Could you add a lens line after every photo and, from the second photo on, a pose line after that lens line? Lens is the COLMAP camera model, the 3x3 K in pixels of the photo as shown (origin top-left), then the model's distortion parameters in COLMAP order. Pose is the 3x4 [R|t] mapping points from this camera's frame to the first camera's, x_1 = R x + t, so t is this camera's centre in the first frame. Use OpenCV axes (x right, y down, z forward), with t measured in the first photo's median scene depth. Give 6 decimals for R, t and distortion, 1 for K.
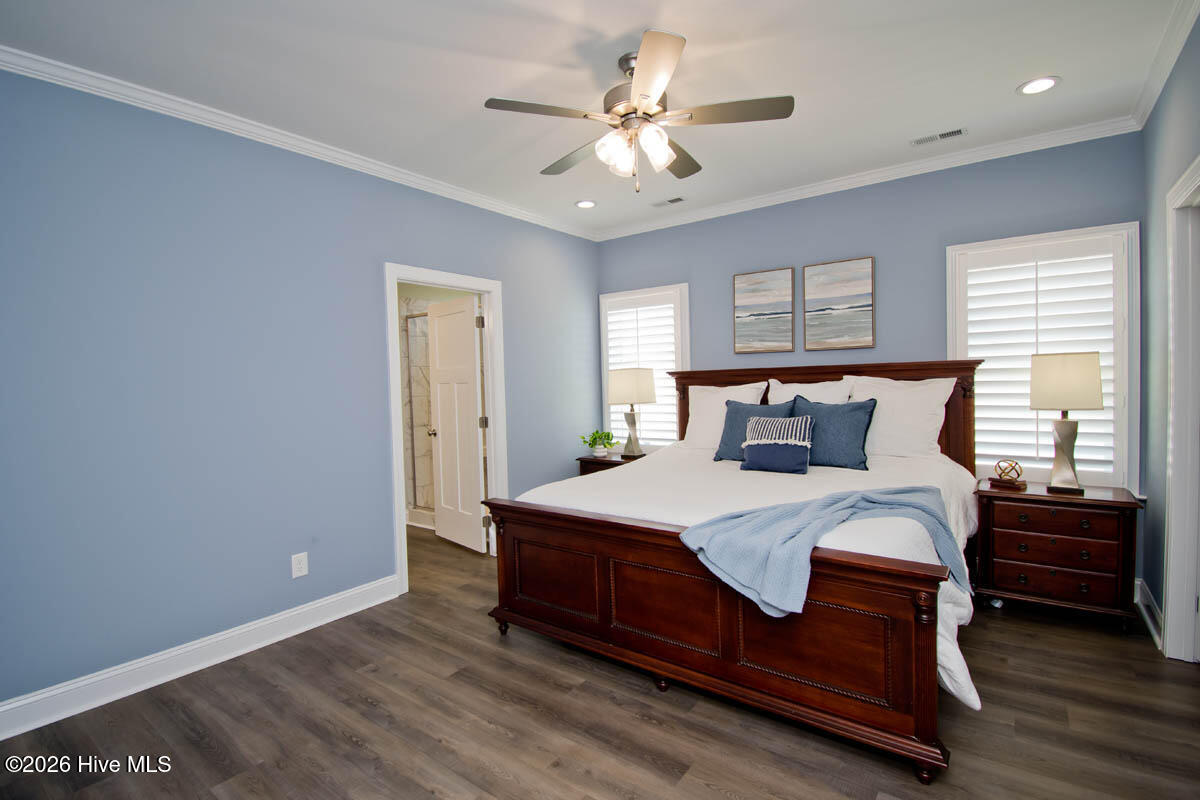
lens RADIAL K [[583.2, 0, 589.7], [0, 583.2, 402.4], [0, 0, 1]] dist [0.024702, -0.042896]
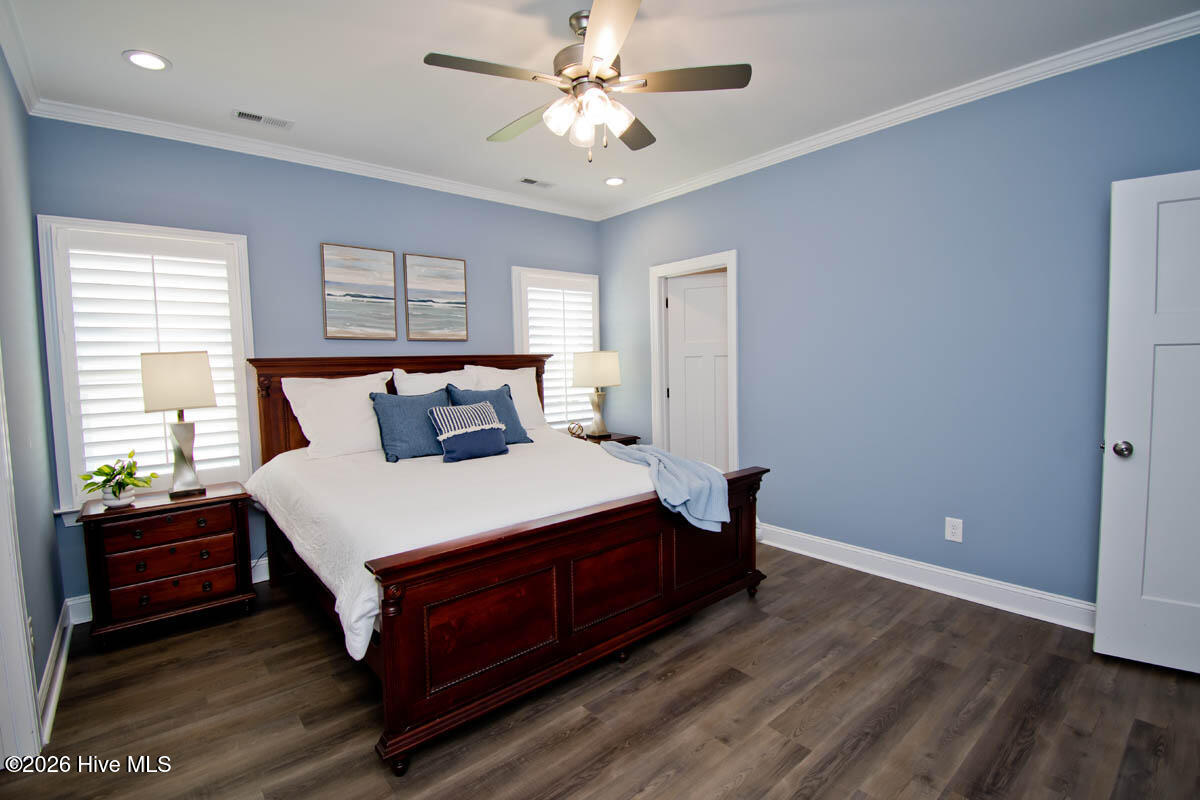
lens RADIAL K [[583.2, 0, 589.7], [0, 583.2, 402.4], [0, 0, 1]] dist [0.024702, -0.042896]
pose [[0.165210, -0.045365, 0.985214, -0.576410], [0.055332, 0.997795, 0.036665, -0.003419], [-0.984705, 0.048456, 0.167356, 0.564439]]
